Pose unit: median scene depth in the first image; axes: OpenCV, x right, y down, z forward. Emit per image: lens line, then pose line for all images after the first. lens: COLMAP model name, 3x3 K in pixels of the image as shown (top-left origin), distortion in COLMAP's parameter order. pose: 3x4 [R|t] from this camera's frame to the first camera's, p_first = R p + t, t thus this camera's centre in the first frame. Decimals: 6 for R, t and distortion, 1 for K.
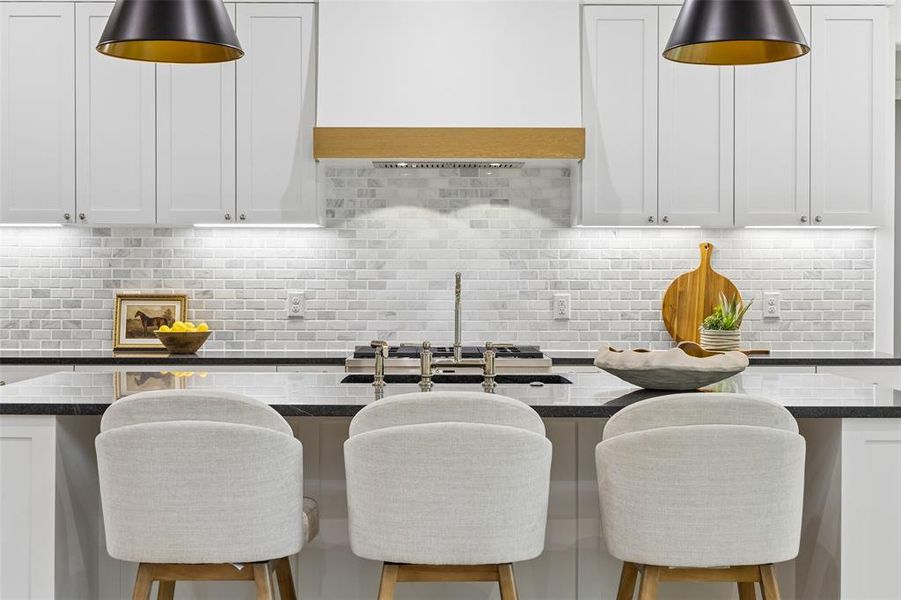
lens RADIAL K [[1365.6, 0, 447.2], [0, 1365.6, 296.6], [0, 0, 1]] dist [0.011717, 0.000000]
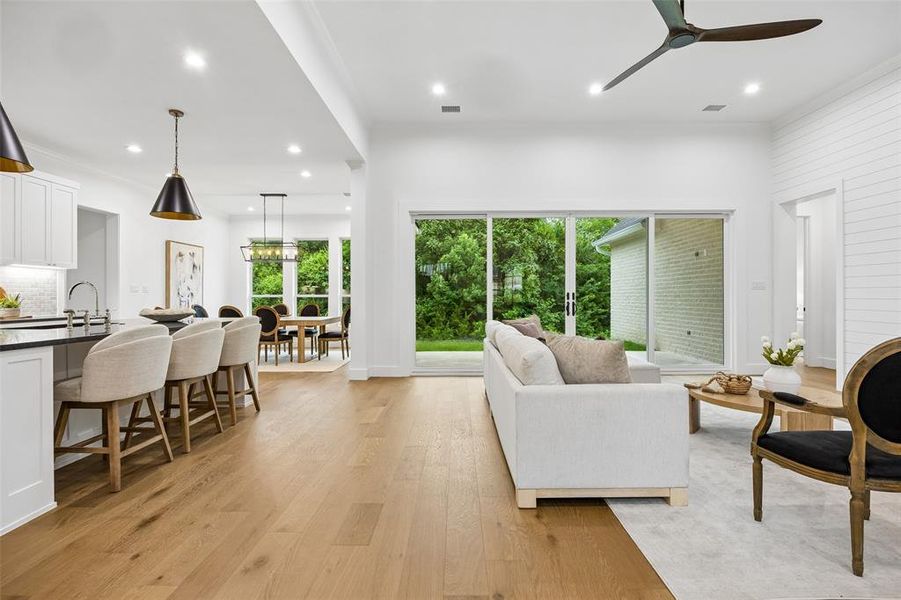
lens RADIAL K [[421.4, 0, 455.0], [0, 421.4, 298.0], [0, 0, 1]] dist [-0.015726, 0.001089]
pose [[0.012866, -0.008574, 0.999880, -0.494392], [0.013589, 0.999872, 0.008399, 0.010617], [-0.999825, 0.013480, 0.012980, 0.216366]]
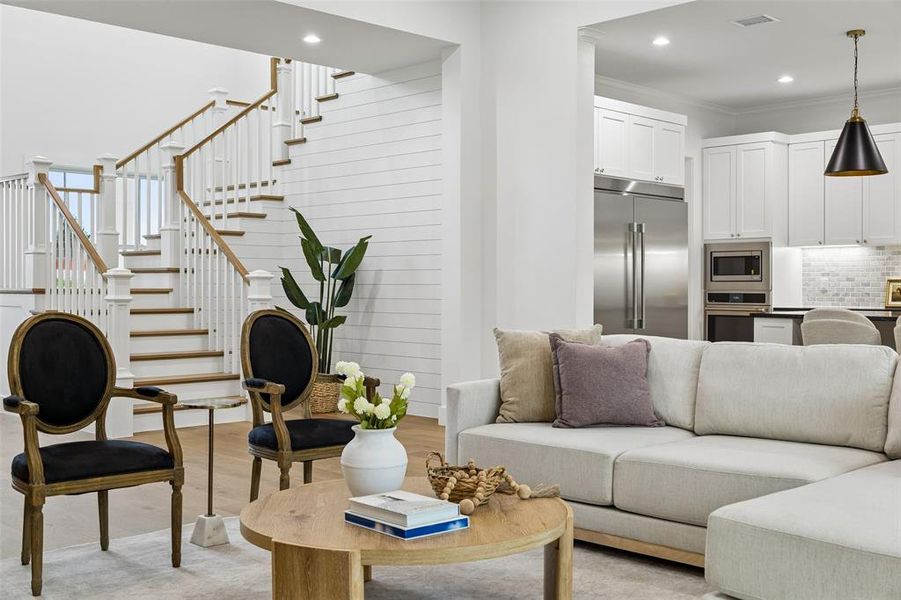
lens RADIAL K [[1008.0, 0, 445.2], [0, 1008.0, 296.6], [0, 0, 1]] dist [-0.001803, 0.000000]
pose [[0.693834, 0.004936, -0.720118, 0.366440], [-0.004678, 0.999986, 0.002348, 0.022835], [0.720120, 0.001740, 0.693847, -0.477114]]
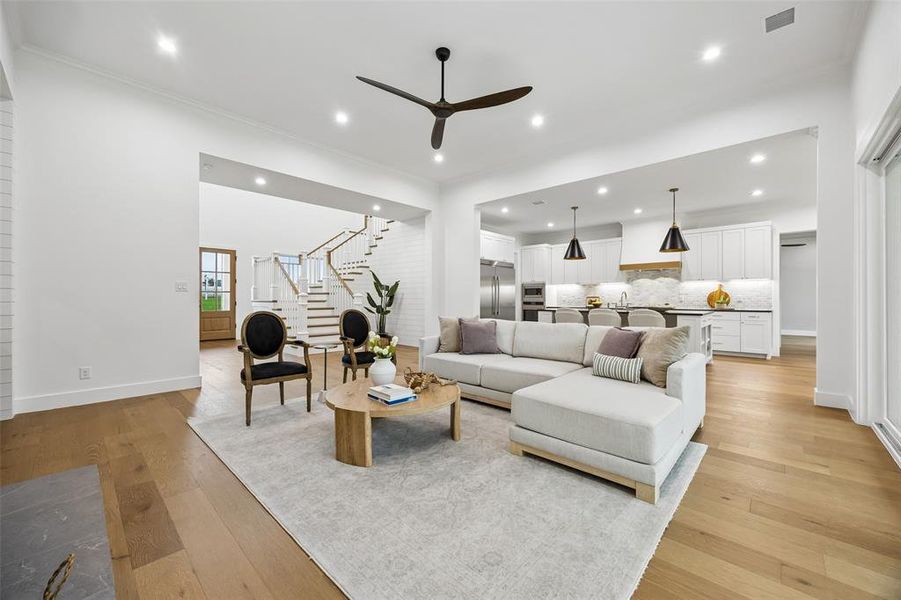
lens RADIAL K [[356.4, 0, 449.0], [0, 356.4, 299.6], [0, 0, 1]] dist [0.003419, 0.000064]
pose [[0.724153, -0.000197, -0.689640, 0.353688], [-0.004263, 0.999980, -0.004762, 0.019805], [0.689627, 0.006388, 0.724137, -0.436978]]
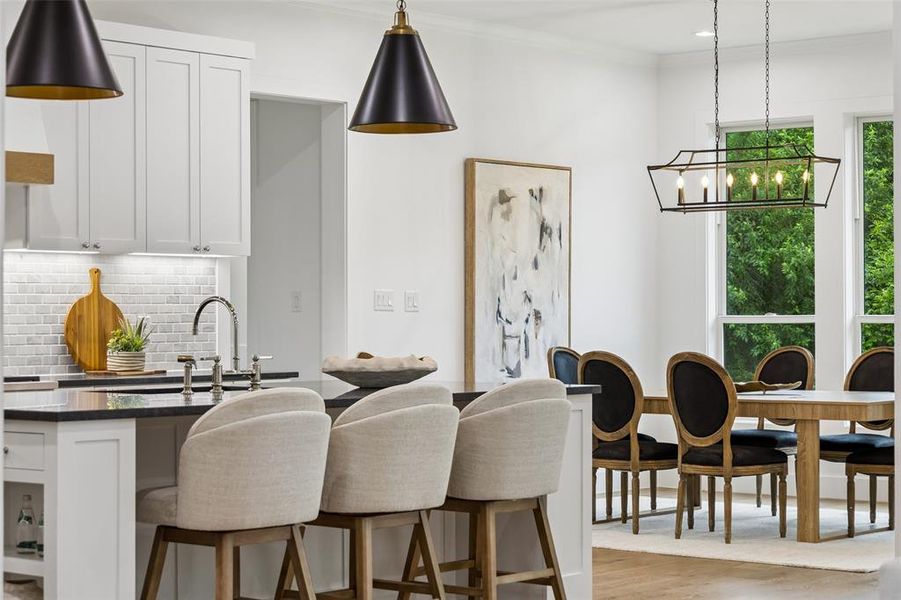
lens RADIAL K [[1917.0, 0, 450.2], [0, 1917.0, 302.9], [0, 0, 1]] dist [0.052955, 0.000000]
pose [[0.648682, -0.001290, 0.761058, -0.742941], [0.013747, 0.999855, -0.010022, 0.004933], [-0.760935, 0.016964, 0.648606, -0.140187]]
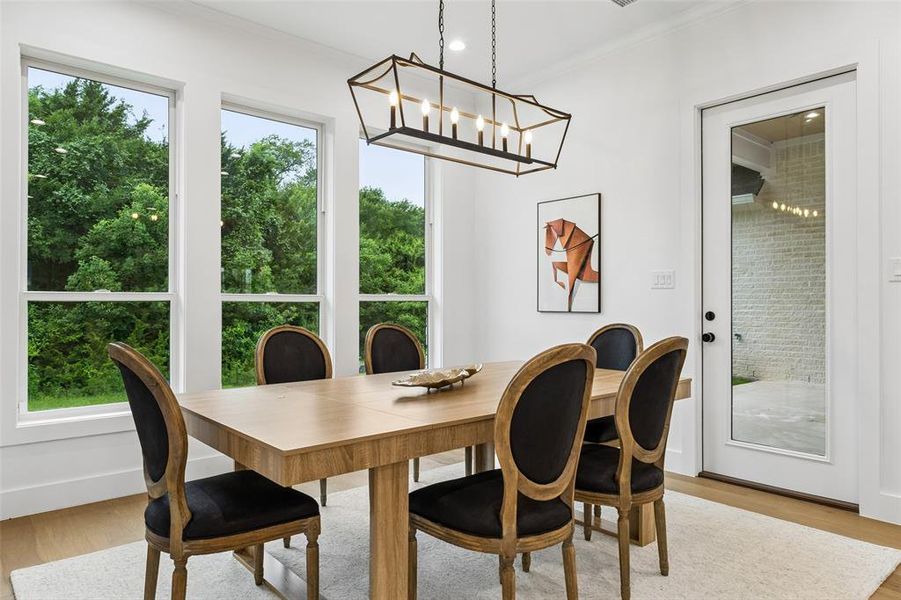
lens RADIAL K [[584.0, 0, 432.6], [0, 584.0, 299.7], [0, 0, 1]] dist [0.019236, -0.002667]
pose [[-0.640284, -0.001488, 0.768136, 0.387872], [0.004647, 0.999972, 0.005811, 0.007808], [-0.768124, 0.007290, -0.640260, 1.025932]]
